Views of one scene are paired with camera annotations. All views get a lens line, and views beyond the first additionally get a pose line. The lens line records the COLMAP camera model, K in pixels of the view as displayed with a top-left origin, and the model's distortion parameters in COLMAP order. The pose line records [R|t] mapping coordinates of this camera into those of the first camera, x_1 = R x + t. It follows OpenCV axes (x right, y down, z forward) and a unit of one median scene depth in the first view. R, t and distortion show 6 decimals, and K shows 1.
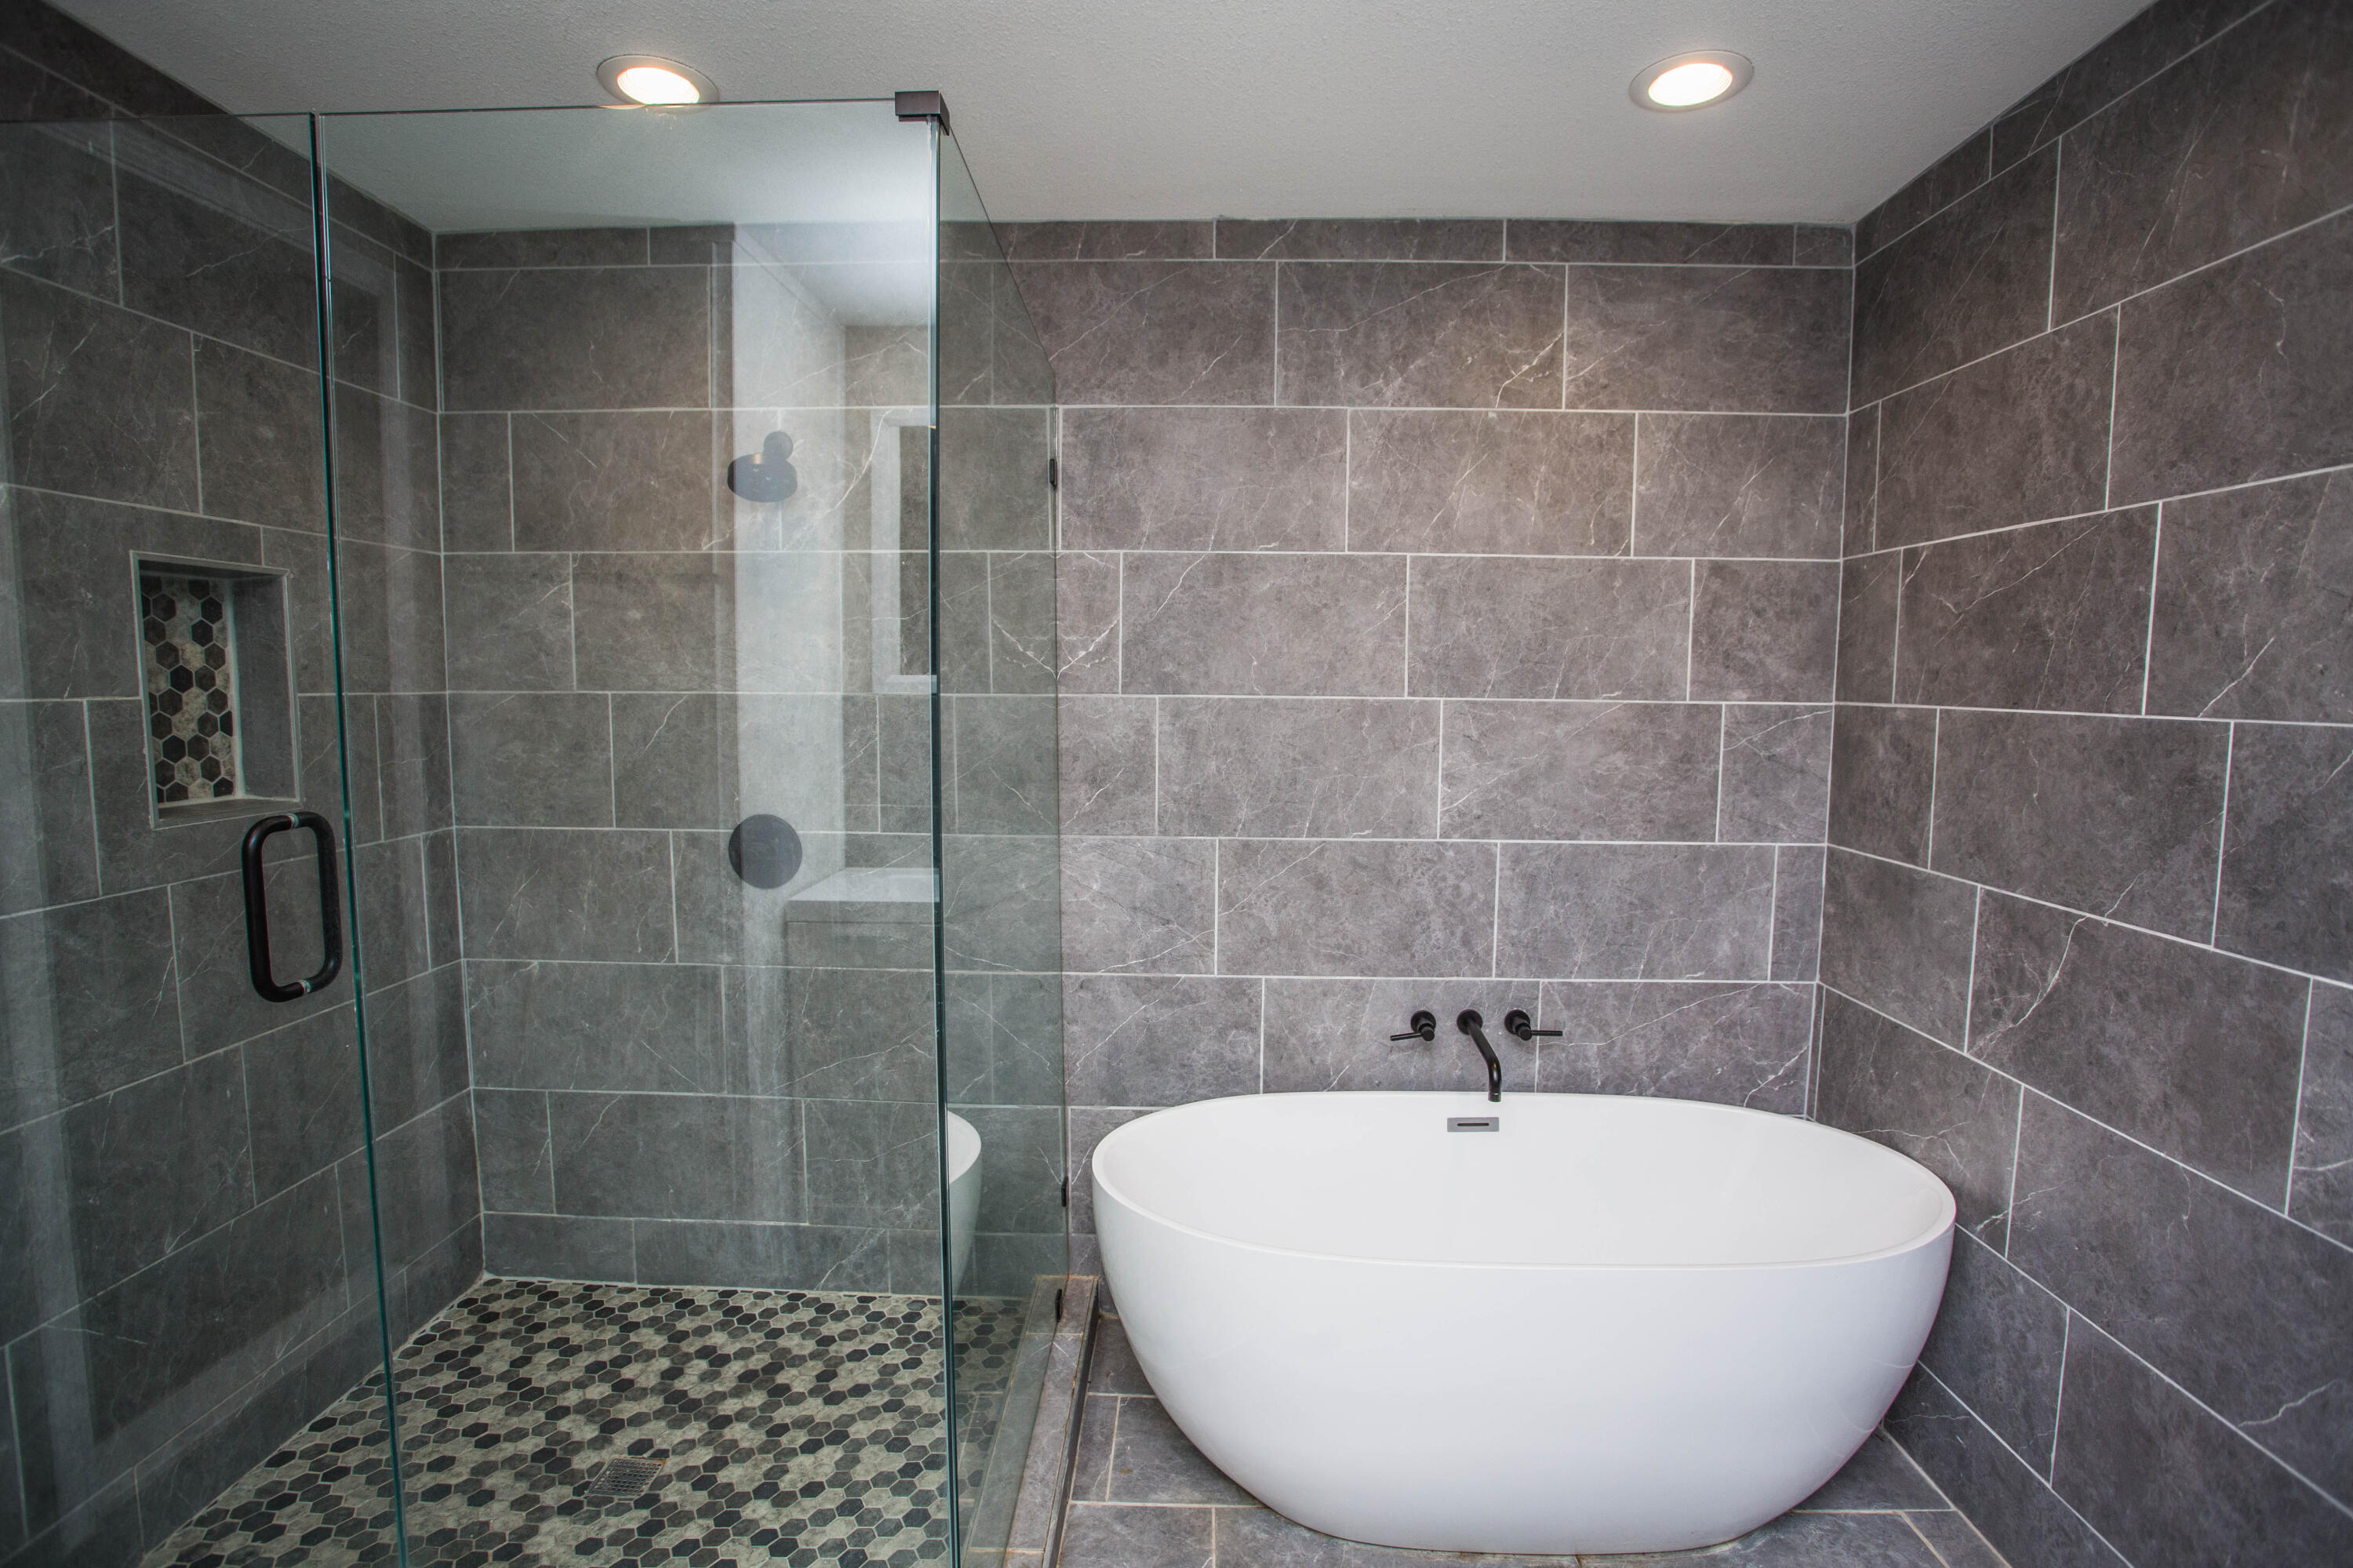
lens RADIAL K [[1137.3, 0, 1151.1], [0, 1137.3, 784.6], [0, 0, 1]] dist [-0.058901, 0.019684]
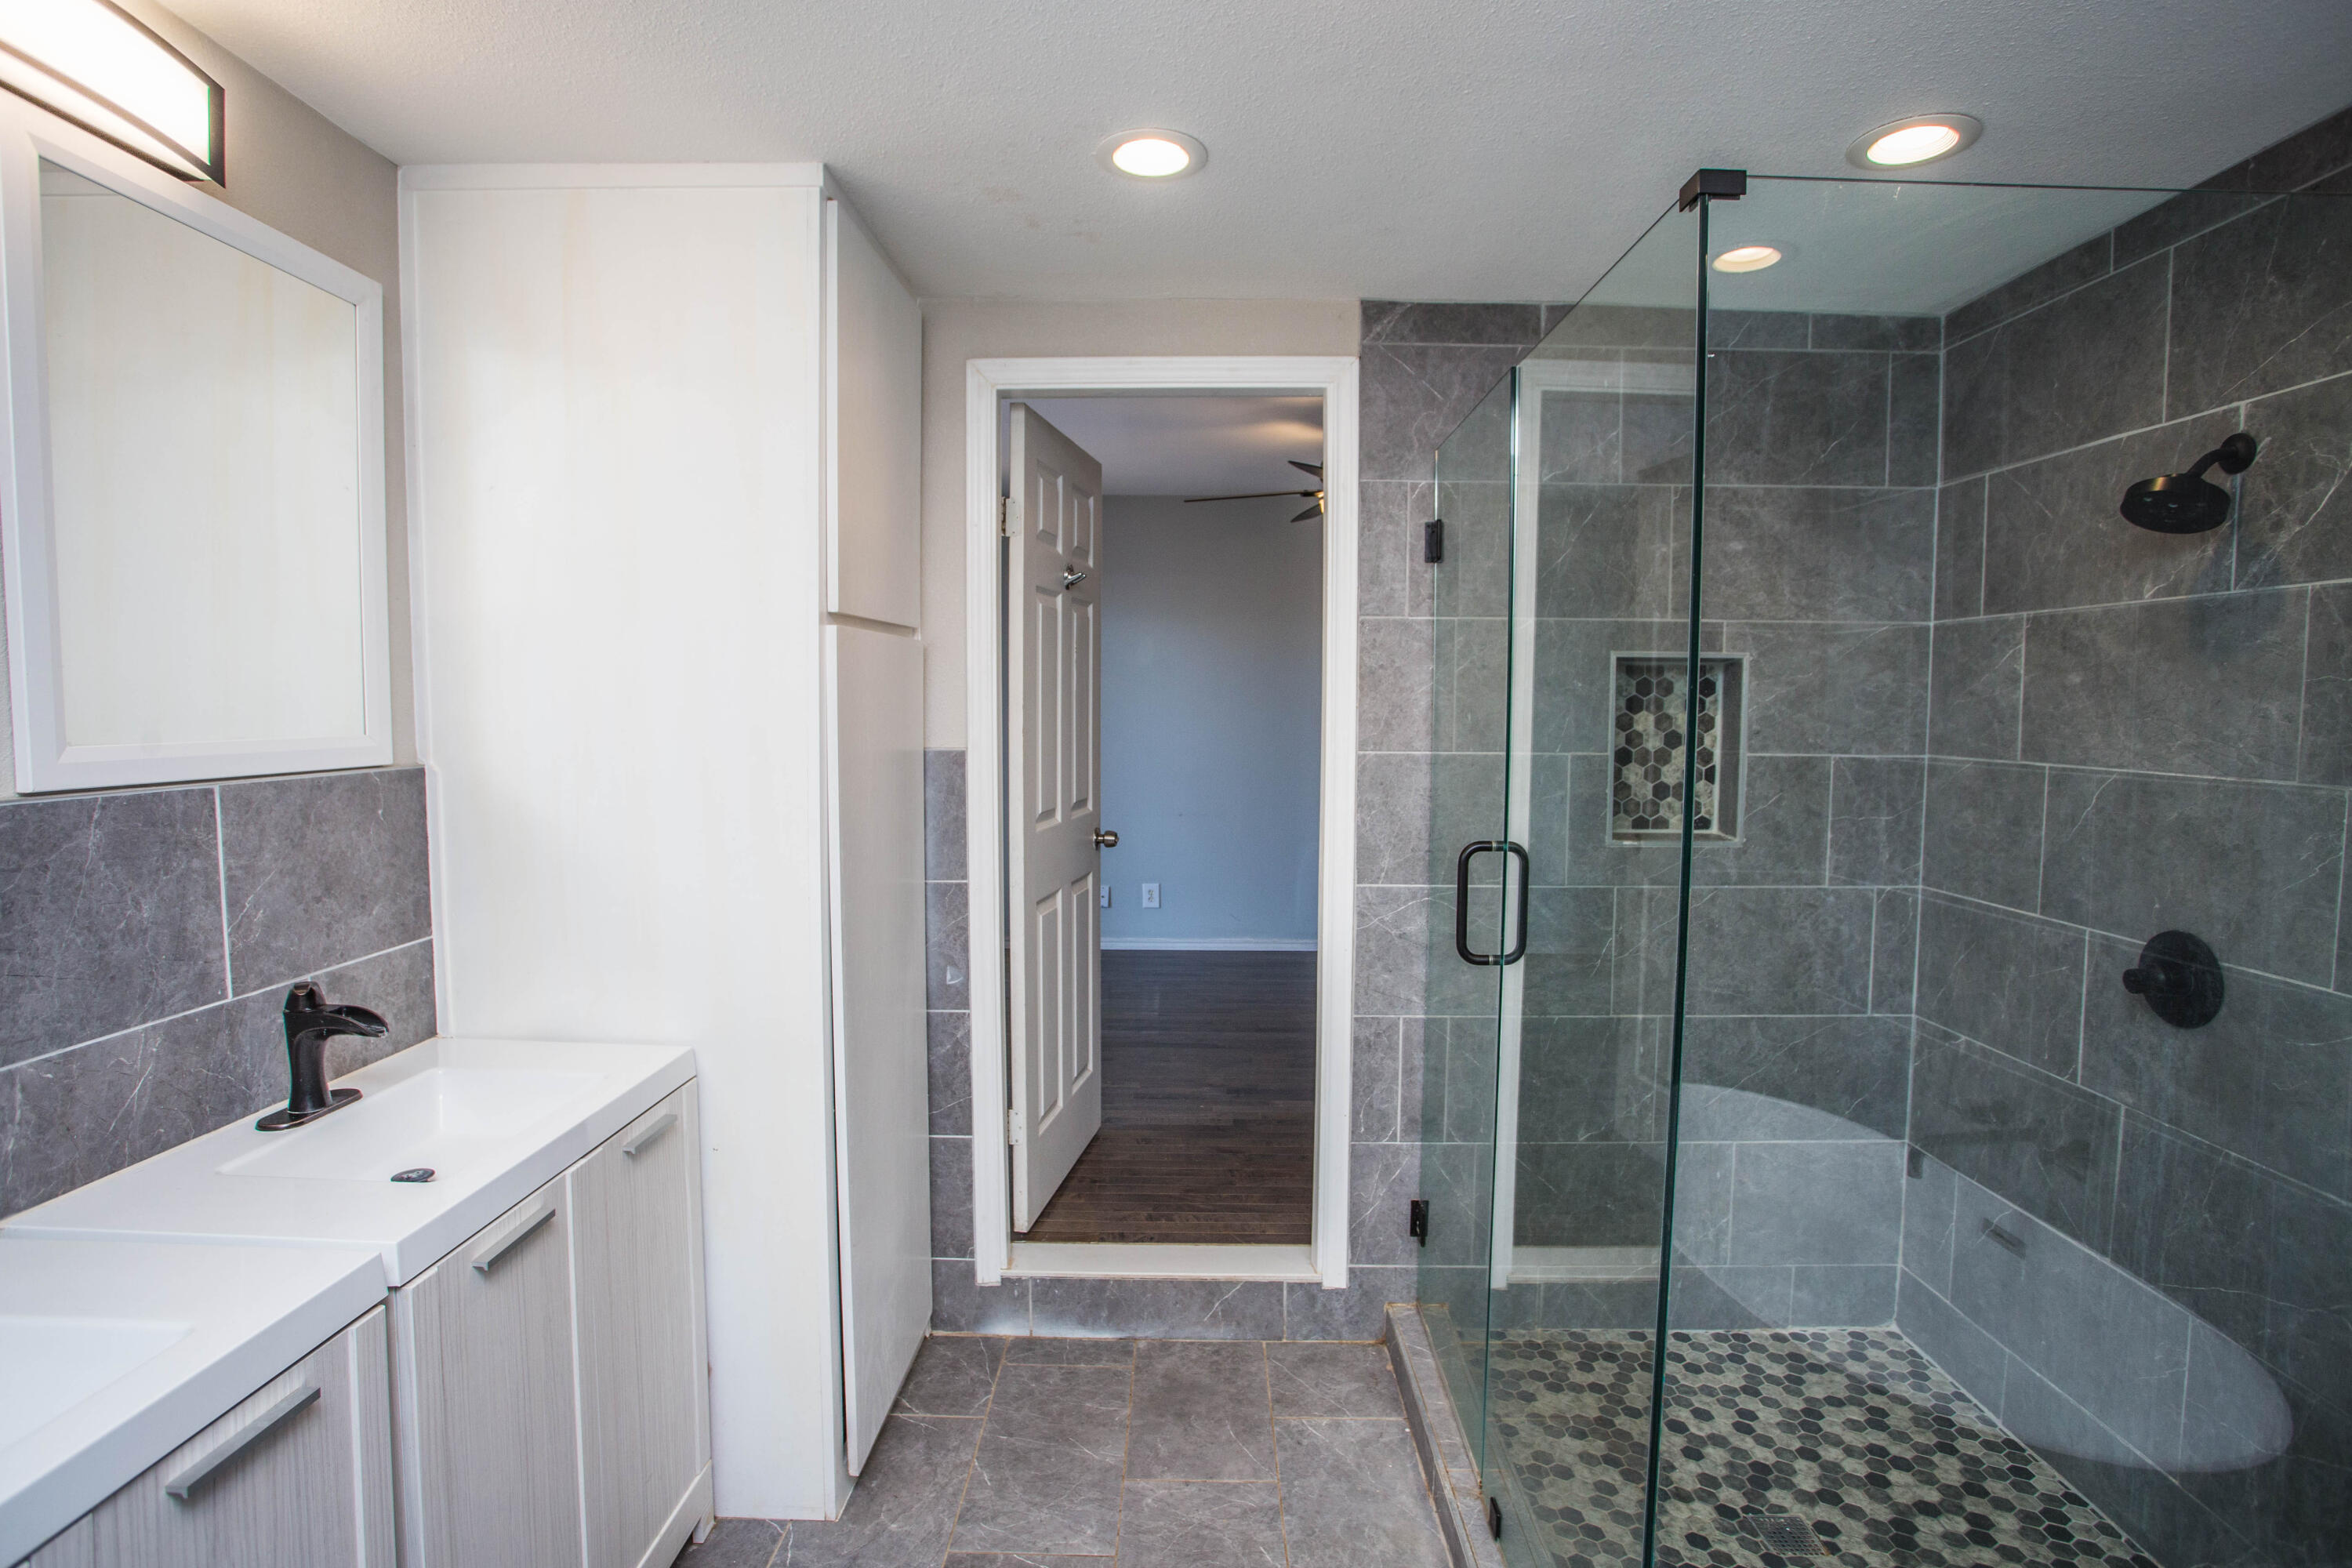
lens RADIAL K [[1136.7, 0, 1166.6], [0, 1136.7, 785.8], [0, 0, 1]] dist [-0.058901, 0.019684]
pose [[0.025237, 0.066616, -0.997459, 0.399408], [-0.096175, 0.993311, 0.063906, -0.056539], [0.995044, 0.094318, 0.031475, 0.283724]]
